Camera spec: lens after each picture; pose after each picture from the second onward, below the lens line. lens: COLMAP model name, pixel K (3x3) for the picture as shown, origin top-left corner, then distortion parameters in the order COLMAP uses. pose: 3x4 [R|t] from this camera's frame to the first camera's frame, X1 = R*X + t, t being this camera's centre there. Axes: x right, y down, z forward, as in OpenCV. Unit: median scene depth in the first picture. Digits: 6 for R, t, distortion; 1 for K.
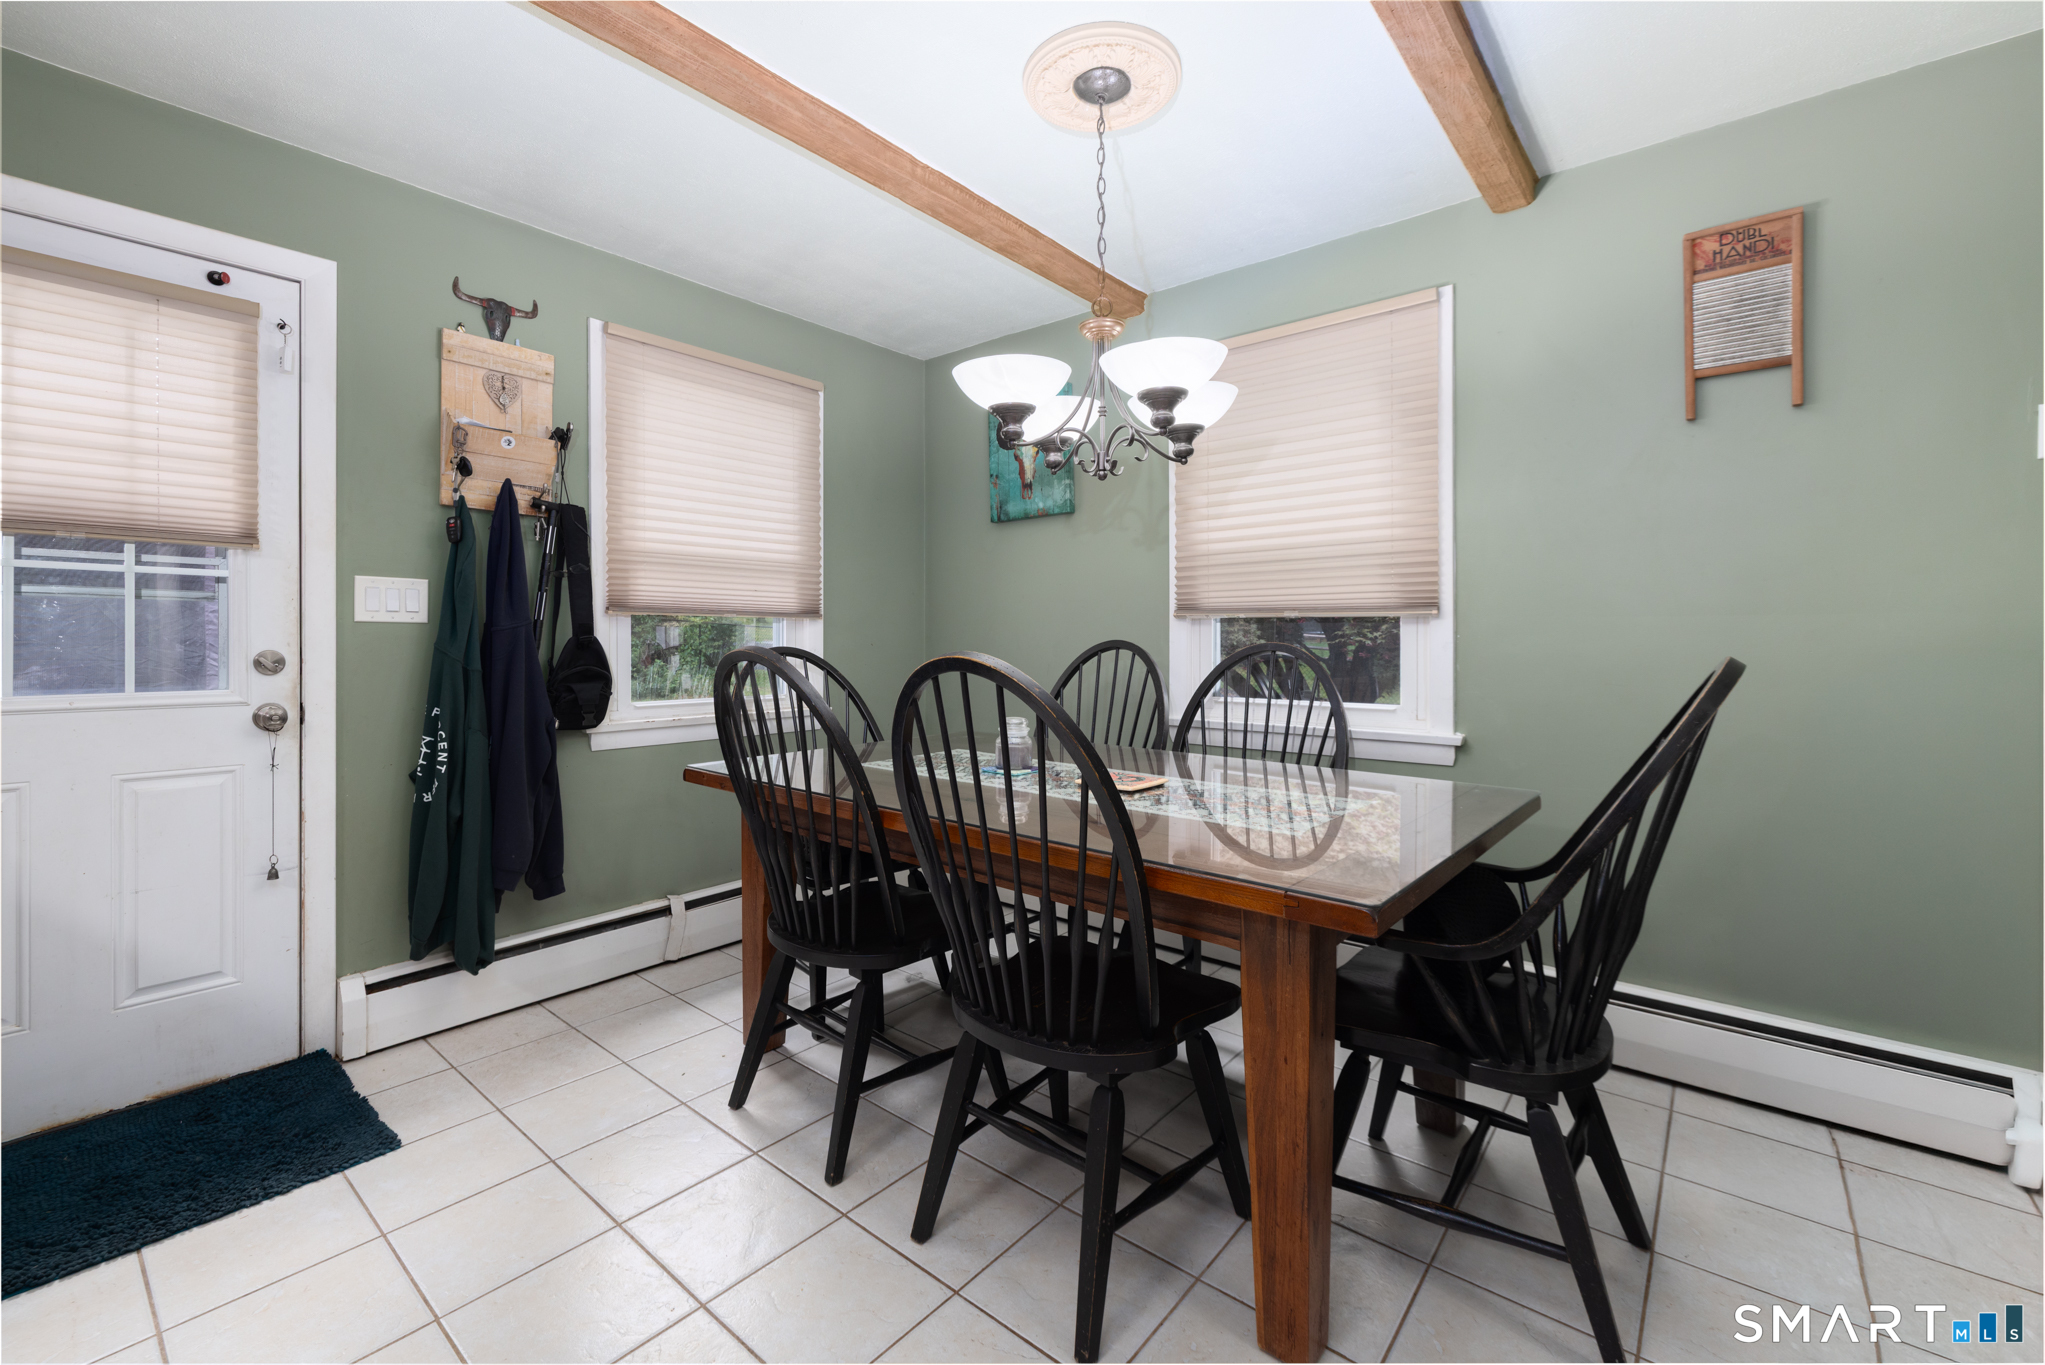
lens RADIAL K [[867.8, 0, 1022.6], [0, 867.8, 663.2], [0, 0, 1]] dist [-0.001274, 0.000542]
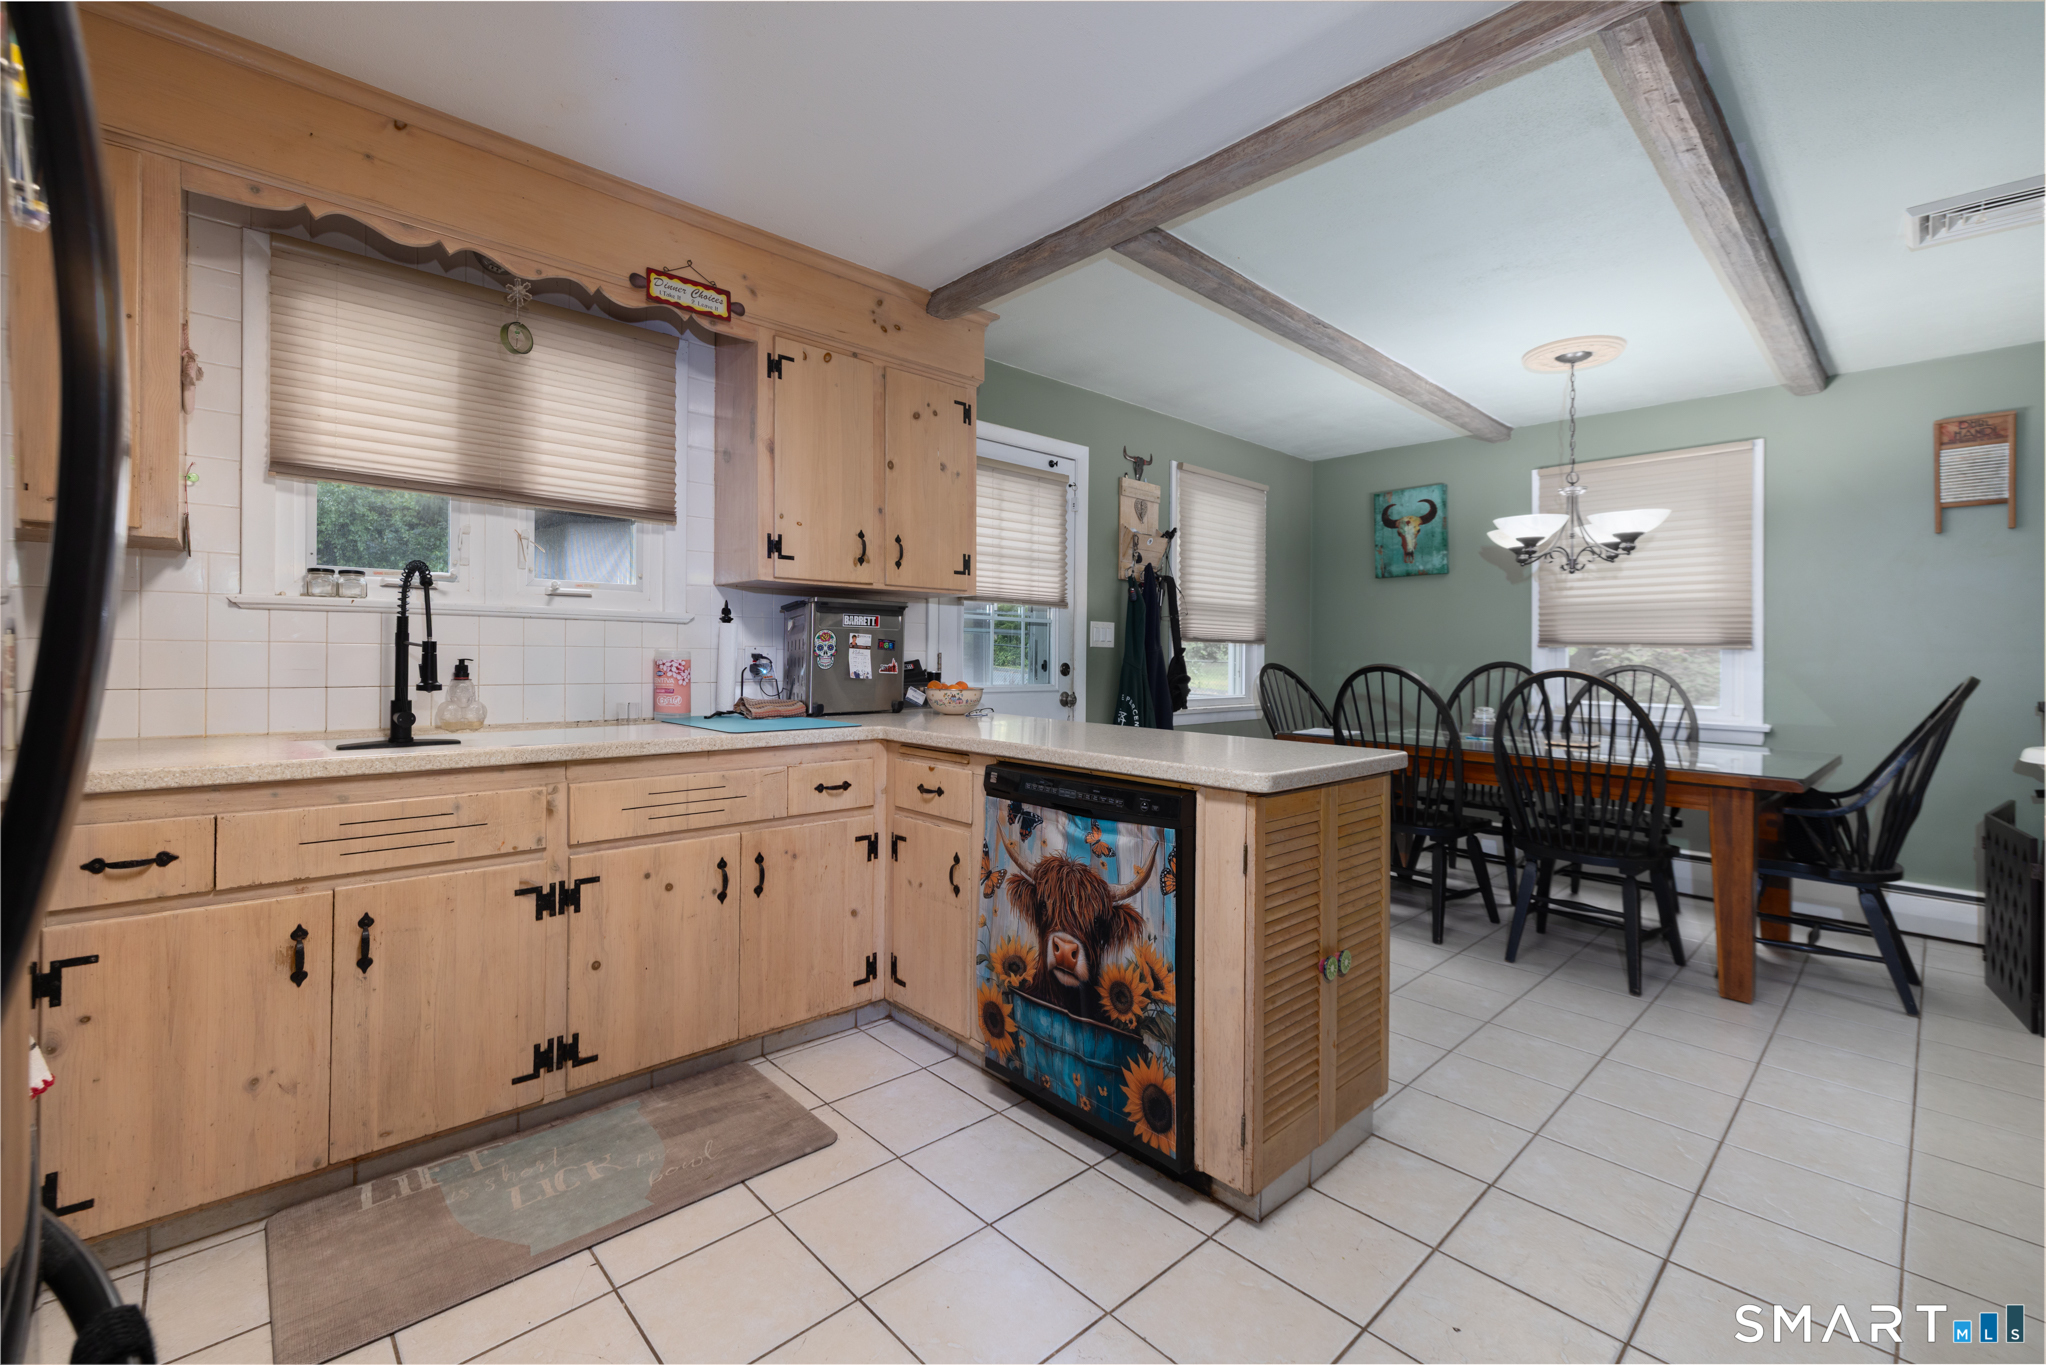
lens RADIAL K [[868.2, 0, 1020.6], [0, 868.2, 669.4], [0, 0, 1]] dist [-0.001274, 0.000542]
pose [[0.991522, 0.013466, -0.129238, -0.664759], [-0.014838, 0.999843, -0.009666, 0.017411], [0.129087, 0.011502, 0.991567, -0.766926]]
